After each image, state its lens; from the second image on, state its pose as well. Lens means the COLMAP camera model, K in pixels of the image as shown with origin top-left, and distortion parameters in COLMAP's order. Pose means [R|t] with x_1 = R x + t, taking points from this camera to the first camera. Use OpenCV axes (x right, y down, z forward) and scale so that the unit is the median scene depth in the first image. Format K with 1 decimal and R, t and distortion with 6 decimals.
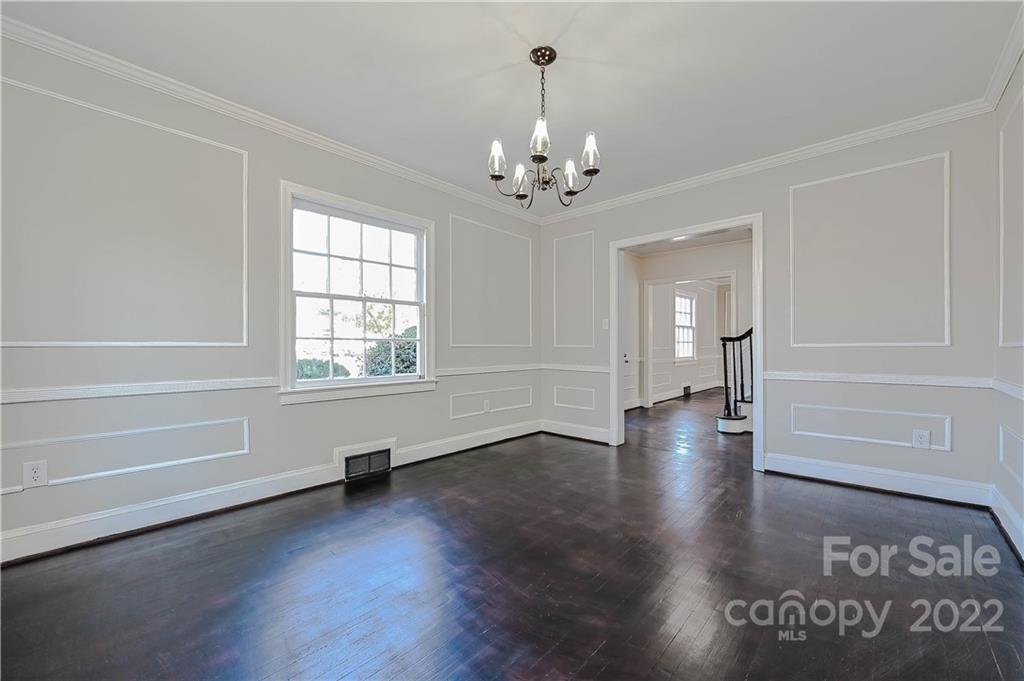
lens RADIAL K [[409.9, 0, 512.5], [0, 409.9, 342.7], [0, 0, 1]] dist [0.000445, 0.000693]
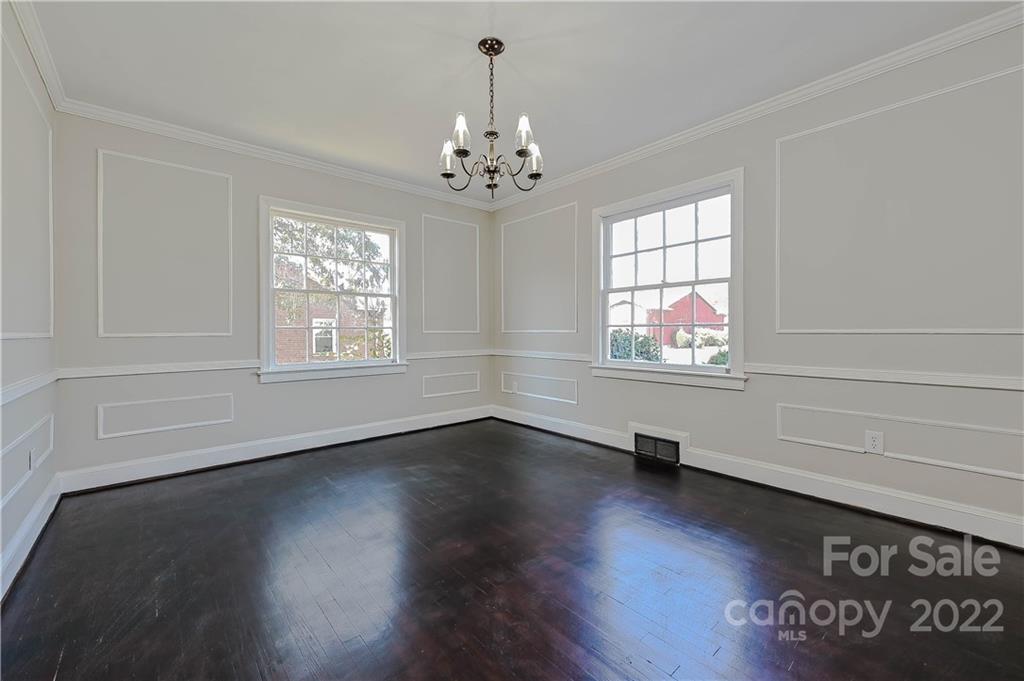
lens RADIAL K [[409.9, 0, 510.8], [0, 409.9, 341.2], [0, 0, 1]] dist [0.000445, 0.000693]
pose [[-0.121618, 0.011992, -0.992505, 0.695245], [0.000759, 0.999928, 0.011989, 0.017608], [0.992577, 0.000705, -0.121618, 0.763755]]
